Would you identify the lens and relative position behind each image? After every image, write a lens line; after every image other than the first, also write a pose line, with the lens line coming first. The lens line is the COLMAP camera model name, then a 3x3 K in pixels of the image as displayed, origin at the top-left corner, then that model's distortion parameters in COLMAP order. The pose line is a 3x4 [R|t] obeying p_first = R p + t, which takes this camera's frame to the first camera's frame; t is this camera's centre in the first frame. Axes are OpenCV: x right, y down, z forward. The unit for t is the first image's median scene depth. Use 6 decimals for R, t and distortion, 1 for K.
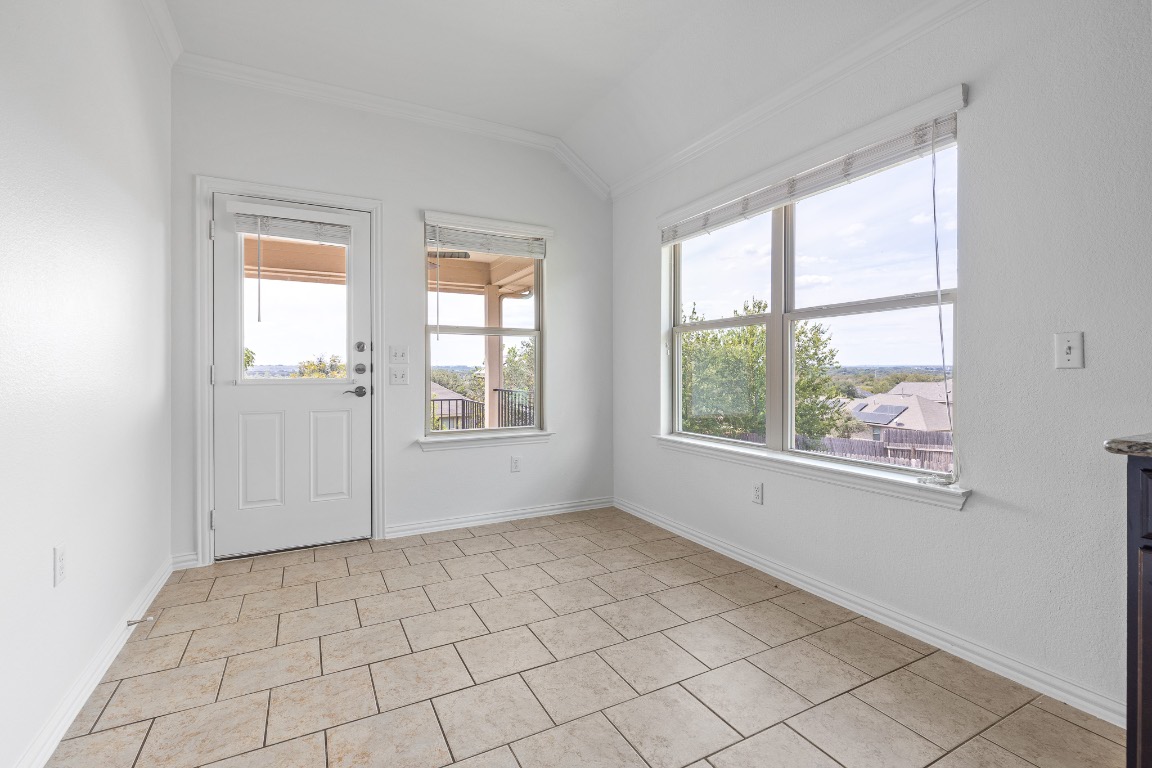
lens RADIAL K [[518.7, 0, 578.9], [0, 518.7, 369.4], [0, 0, 1]] dist [0.002540, -0.000700]
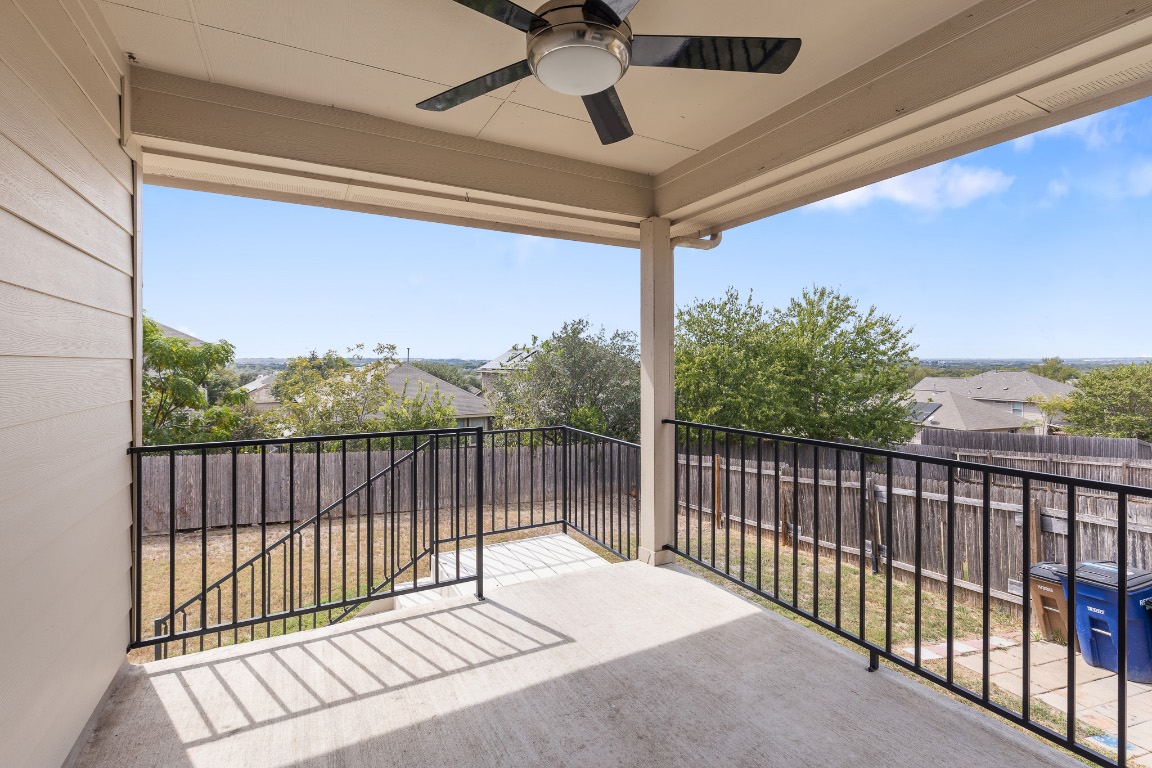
lens RADIAL K [[518.7, 0, 578.9], [0, 518.7, 369.4], [0, 0, 1]] dist [0.002540, -0.000700]
pose [[0.999902, 0.000854, 0.014000, -0.081904], [-0.001048, 0.999904, 0.013831, -0.006253], [-0.013987, -0.013844, 0.999806, 0.155599]]
